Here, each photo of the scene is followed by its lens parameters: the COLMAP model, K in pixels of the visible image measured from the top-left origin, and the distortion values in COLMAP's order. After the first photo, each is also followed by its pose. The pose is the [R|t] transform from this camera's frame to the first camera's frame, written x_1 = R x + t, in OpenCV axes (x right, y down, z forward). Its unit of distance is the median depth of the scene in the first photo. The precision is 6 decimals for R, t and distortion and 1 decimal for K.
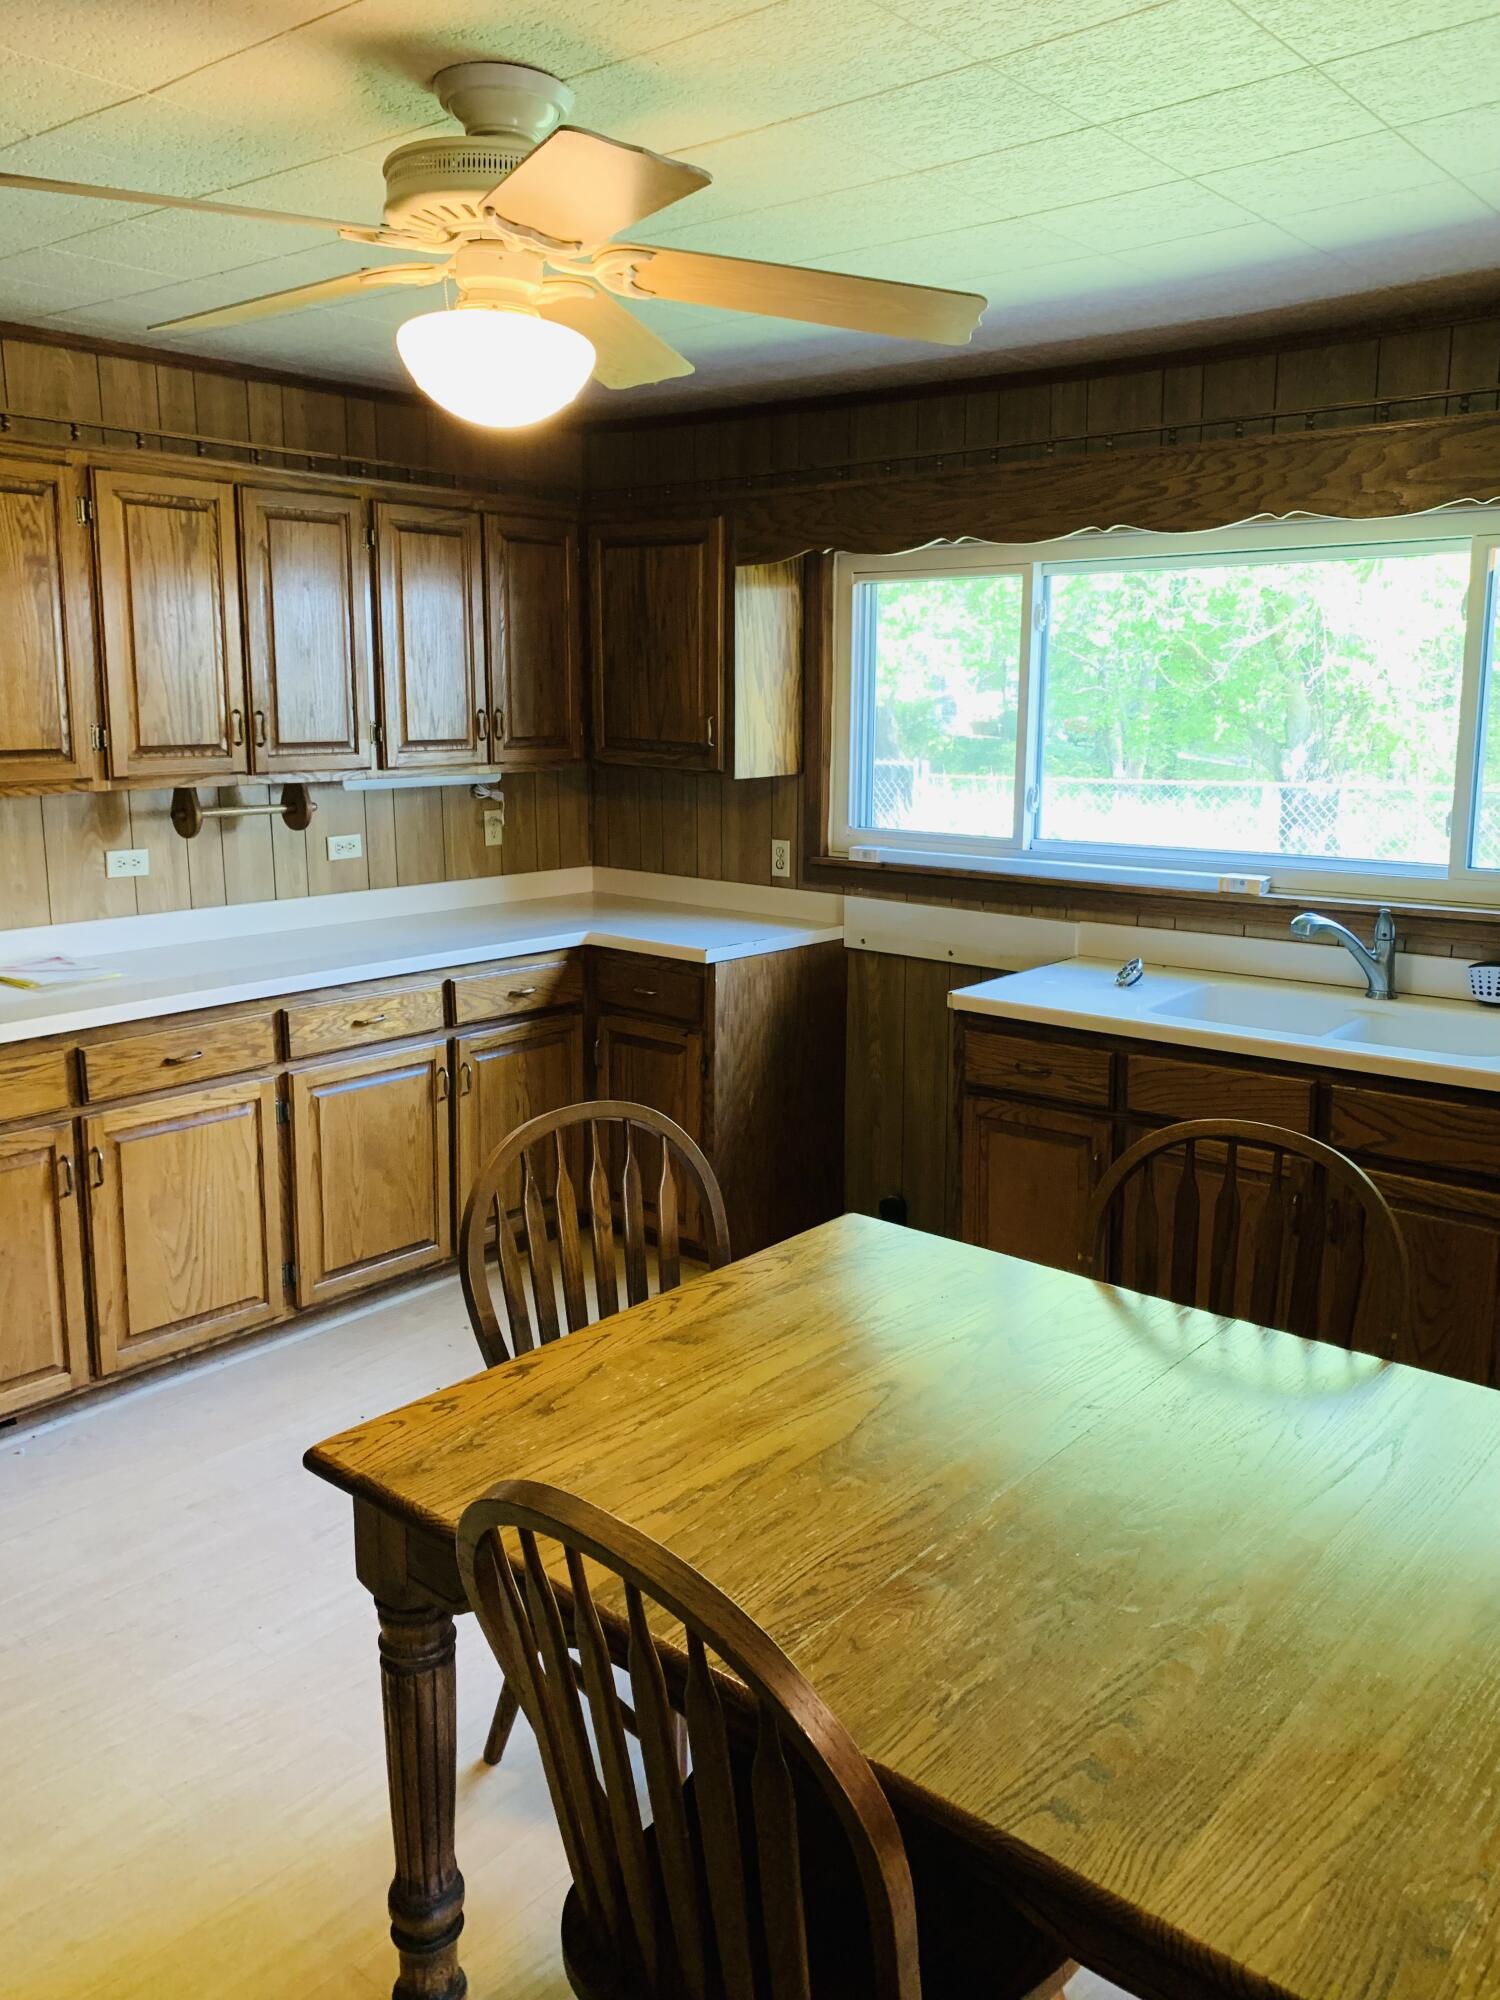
lens RADIAL K [[1517.7, 0, 748.5], [0, 1517.7, 989.2], [0, 0, 1]] dist [0.073851, -0.161376]
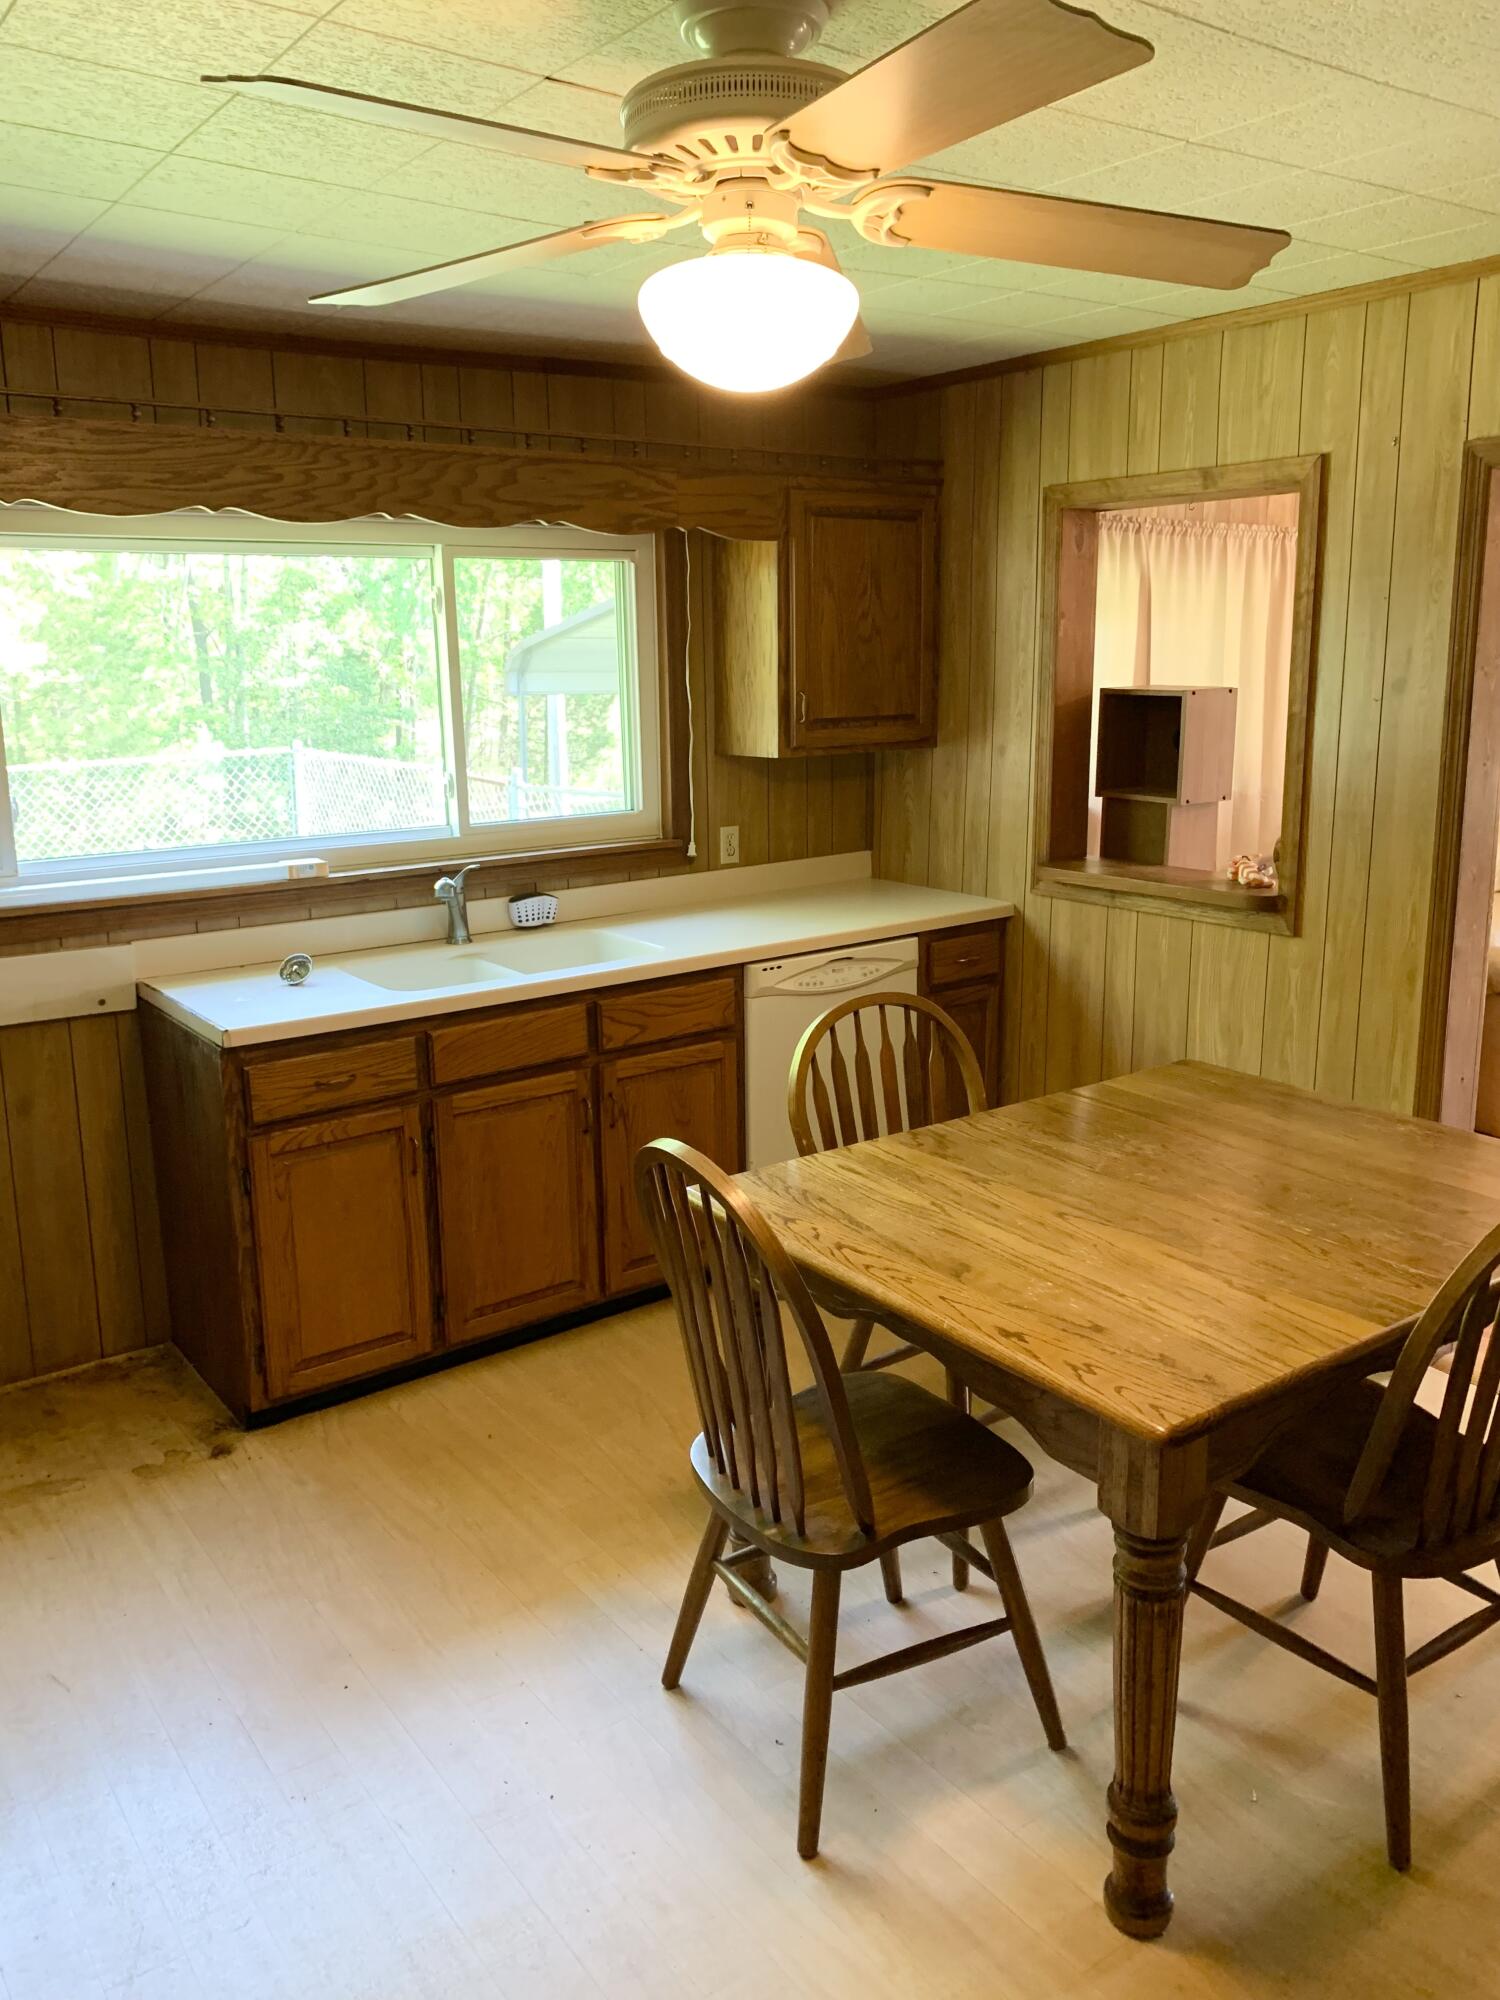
lens RADIAL K [[1545.0, 0, 748.0], [0, 1545.0, 972.8], [0, 0, 1]] dist [0.102009, -0.238547]
pose [[0.234734, -0.203995, 0.950414, -0.705716], [0.206810, 0.965828, 0.156225, -0.118438], [-0.949805, 0.159883, 0.268901, 0.517708]]
